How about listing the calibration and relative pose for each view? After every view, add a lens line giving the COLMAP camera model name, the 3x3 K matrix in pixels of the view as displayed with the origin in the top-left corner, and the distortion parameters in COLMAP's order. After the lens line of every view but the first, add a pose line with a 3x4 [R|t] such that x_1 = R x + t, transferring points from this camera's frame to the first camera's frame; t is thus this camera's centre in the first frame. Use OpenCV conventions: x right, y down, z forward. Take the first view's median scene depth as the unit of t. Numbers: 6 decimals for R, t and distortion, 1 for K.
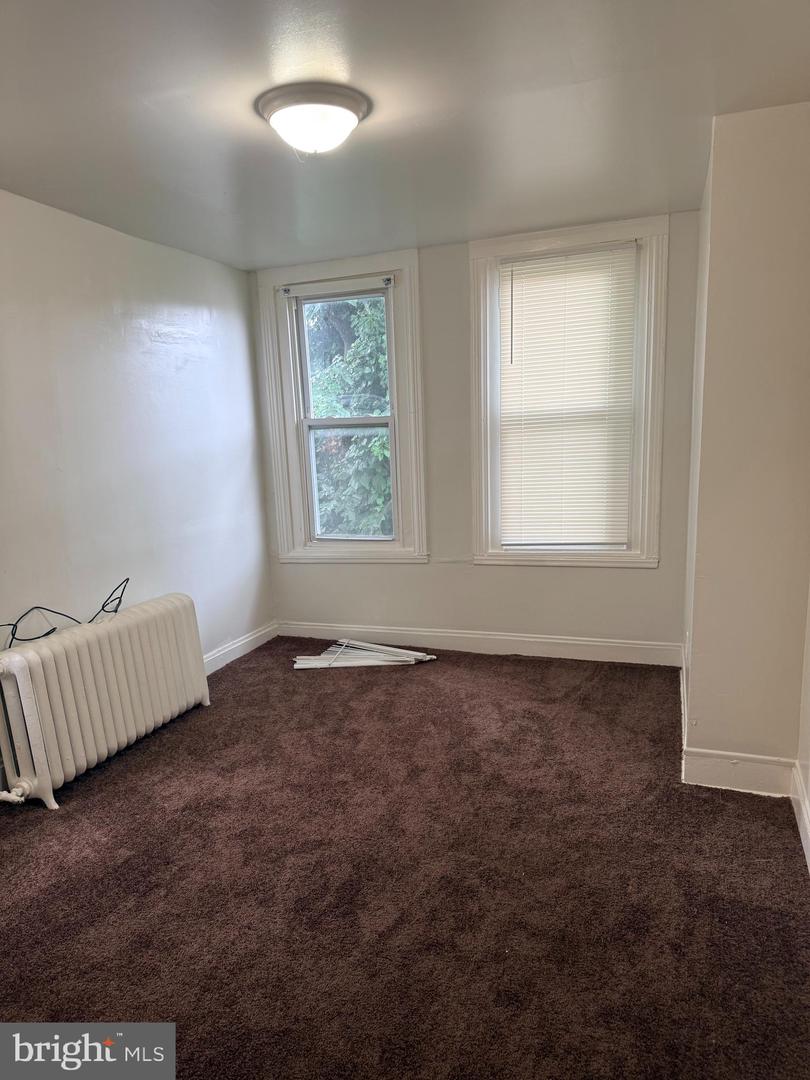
lens RADIAL K [[751.7, 0, 405.0], [0, 751.7, 540.0], [0, 0, 1]] dist [0.103333, -0.183349]
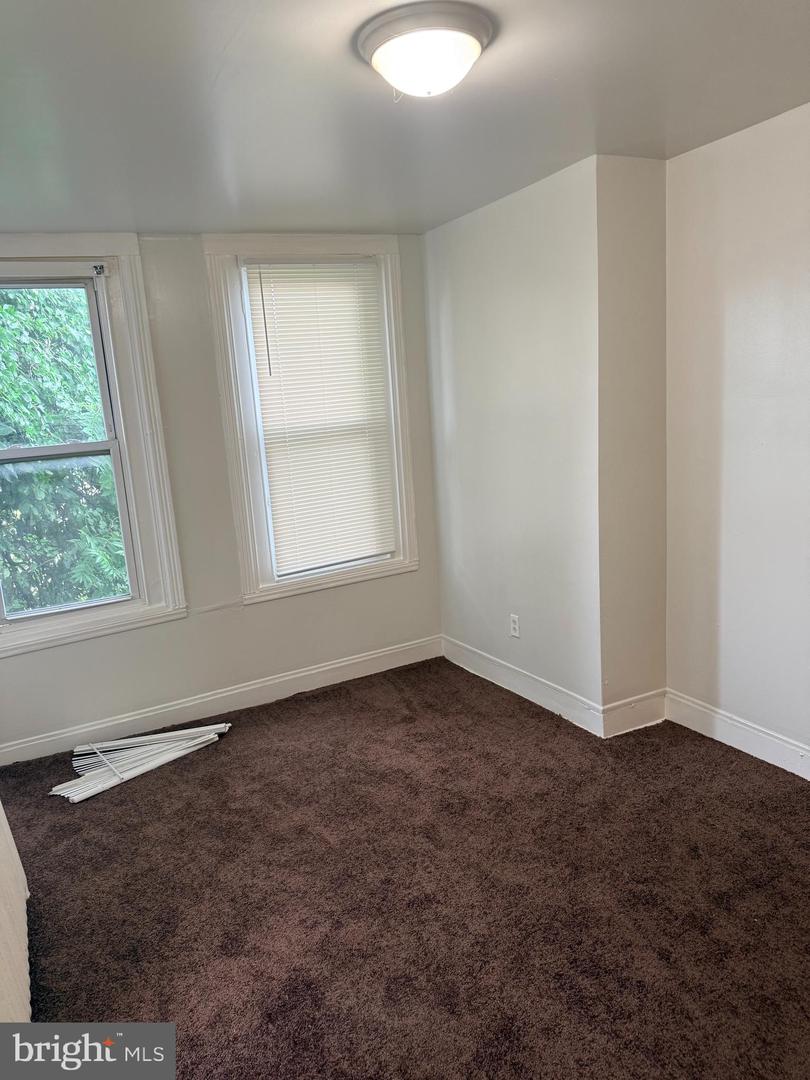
lens RADIAL K [[751.7, 0, 405.0], [0, 751.7, 540.0], [0, 0, 1]] dist [0.103333, -0.183349]
pose [[0.689402, -0.146718, 0.709364, -0.416371], [0.173628, 0.984196, 0.034820, -0.043129], [-0.703262, 0.099161, 0.703981, 0.269329]]
